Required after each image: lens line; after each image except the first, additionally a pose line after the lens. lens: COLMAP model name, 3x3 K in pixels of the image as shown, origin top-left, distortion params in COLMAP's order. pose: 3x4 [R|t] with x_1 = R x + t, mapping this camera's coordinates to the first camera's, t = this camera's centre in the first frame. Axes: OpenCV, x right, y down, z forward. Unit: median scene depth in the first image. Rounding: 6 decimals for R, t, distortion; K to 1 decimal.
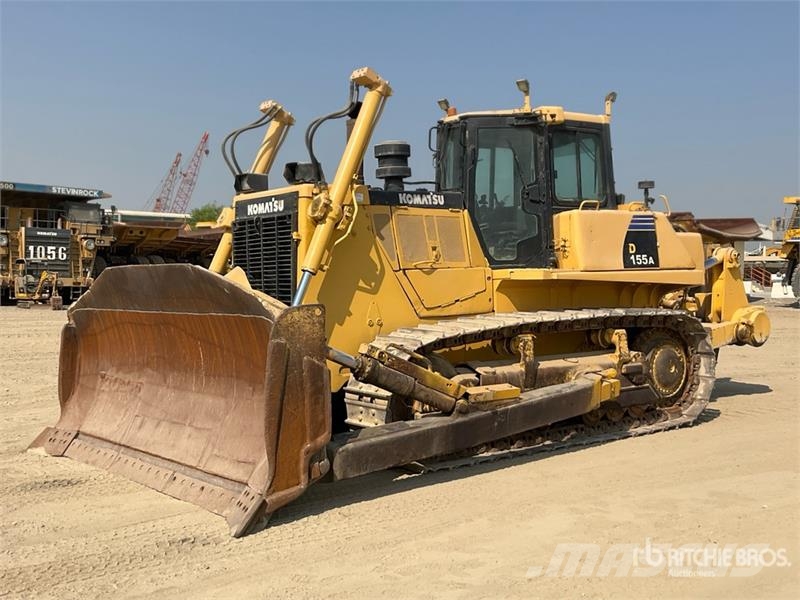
lens RADIAL K [[929.3, 0, 400.0], [0, 929.3, 300.0], [0, 0, 1]] dist [0.086467, 0.004140]
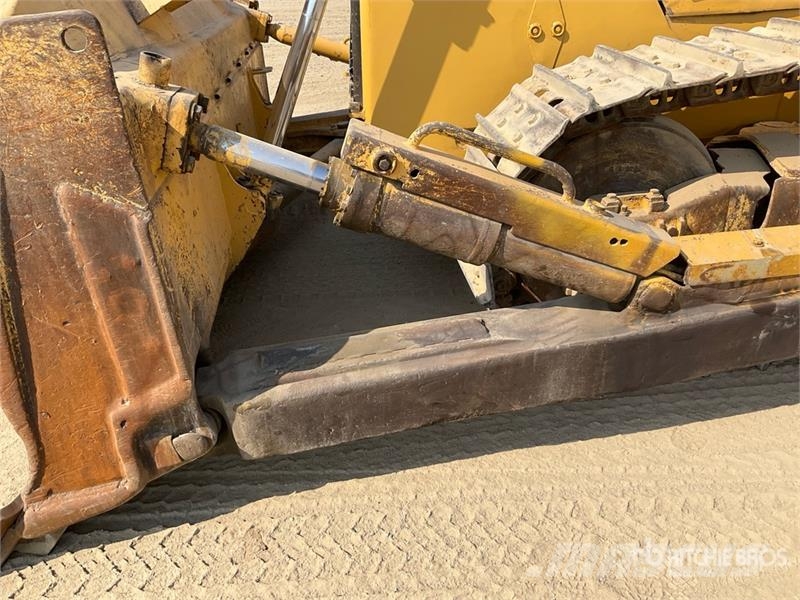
lens RADIAL K [[668.0, 0, 402.6], [0, 668.0, 298.4], [0, 0, 1]] dist [0.077581, -0.150531]
pose [[0.854753, 0.212888, -0.473367, 0.090135], [0.019092, 0.898500, 0.438558, -0.004175], [0.518684, -0.383896, 0.763931, 0.618108]]
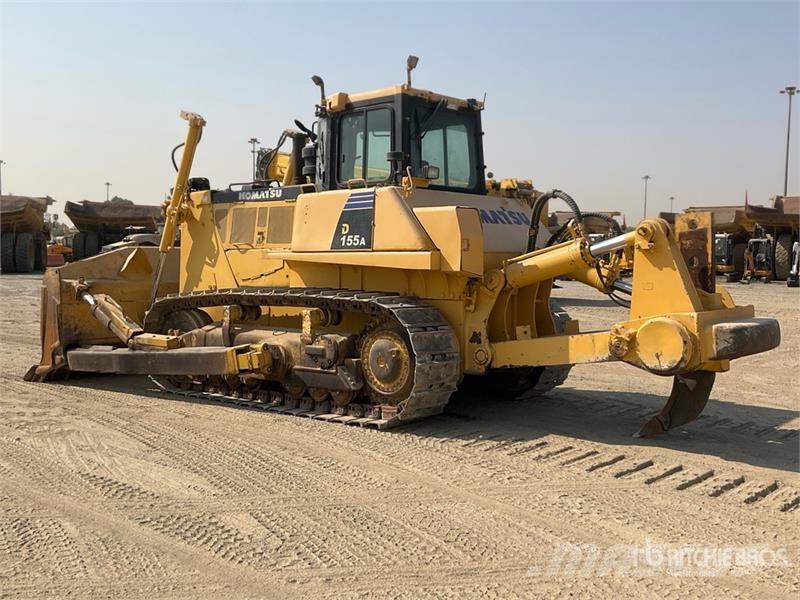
lens RADIAL K [[929.3, 0, 400.0], [0, 929.3, 300.0], [0, 0, 1]] dist [0.086467, 0.004140]
pose [[0.168768, 0.050322, -0.984370, 1.302399], [-0.041544, 0.998172, 0.043905, -0.028772], [0.984780, 0.033485, 0.170550, 0.969974]]
